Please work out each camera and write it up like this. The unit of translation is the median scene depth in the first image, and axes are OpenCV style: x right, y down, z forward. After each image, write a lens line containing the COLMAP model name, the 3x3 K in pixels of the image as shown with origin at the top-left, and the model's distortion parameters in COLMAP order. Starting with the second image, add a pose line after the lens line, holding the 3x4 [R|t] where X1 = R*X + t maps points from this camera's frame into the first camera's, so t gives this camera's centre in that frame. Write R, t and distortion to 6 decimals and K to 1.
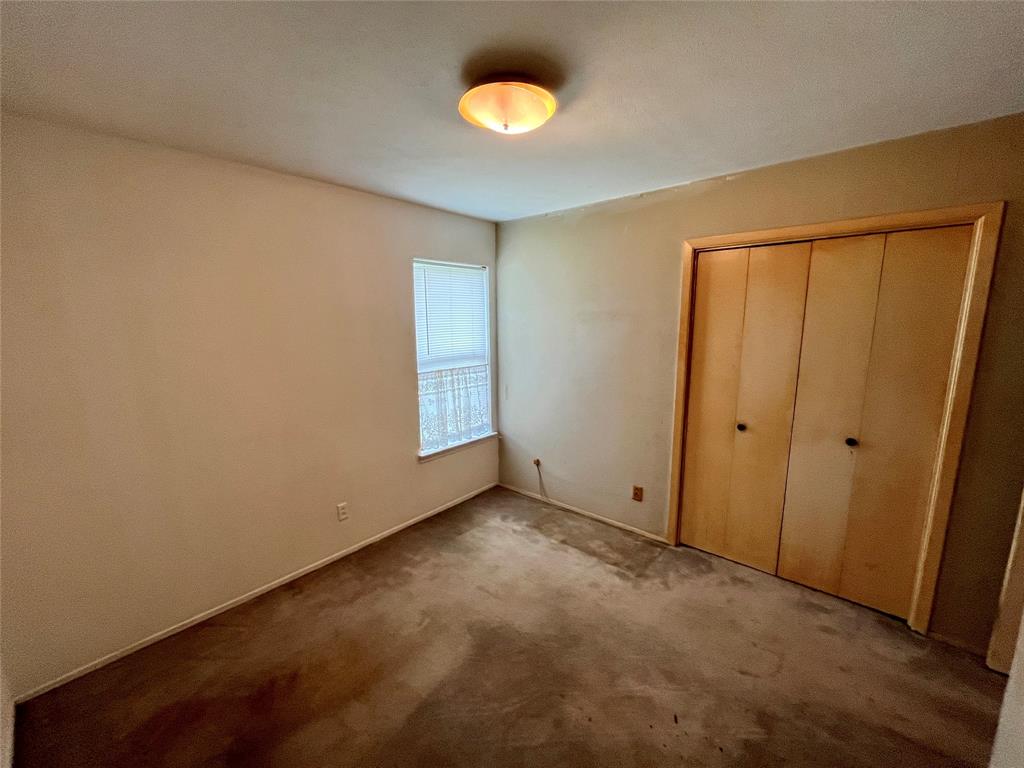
lens RADIAL K [[412.0, 0, 512.5], [0, 412.0, 384.4], [0, 0, 1]] dist [-0.003681, 0.000324]
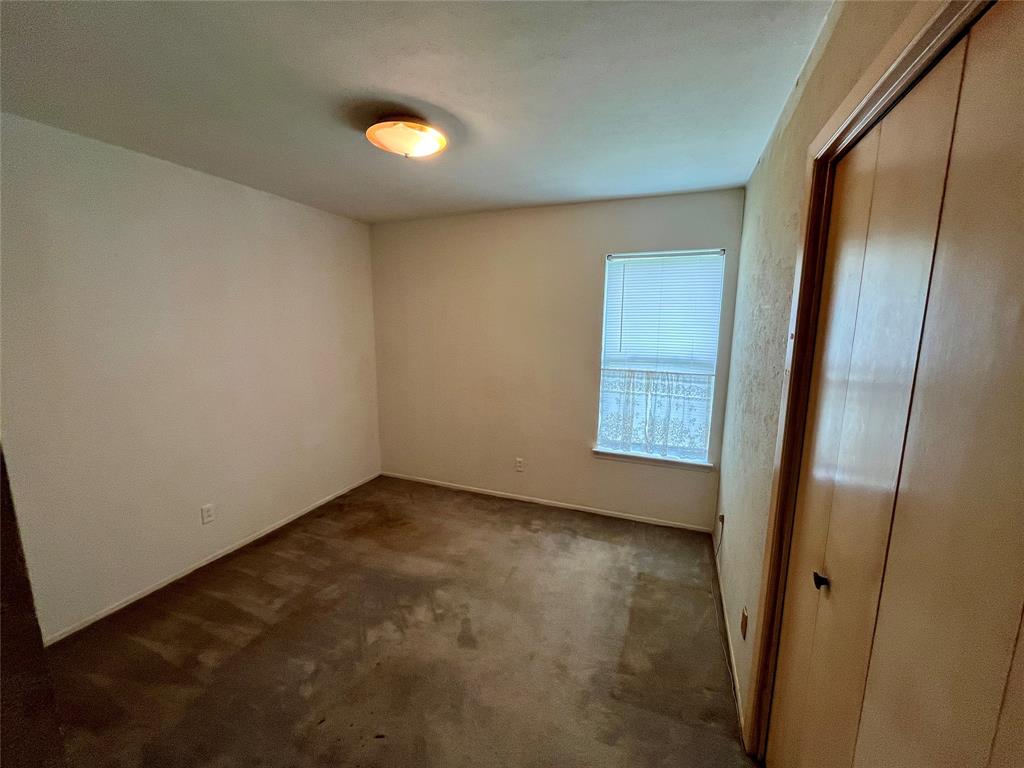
lens RADIAL K [[412.0, 0, 512.8], [0, 412.0, 384.0], [0, 0, 1]] dist [-0.003681, 0.000324]
pose [[0.328290, 0.155150, -0.931748, 0.616780], [-0.166551, 0.980471, 0.104581, -0.056956], [0.929778, 0.120850, 0.347719, 0.427859]]
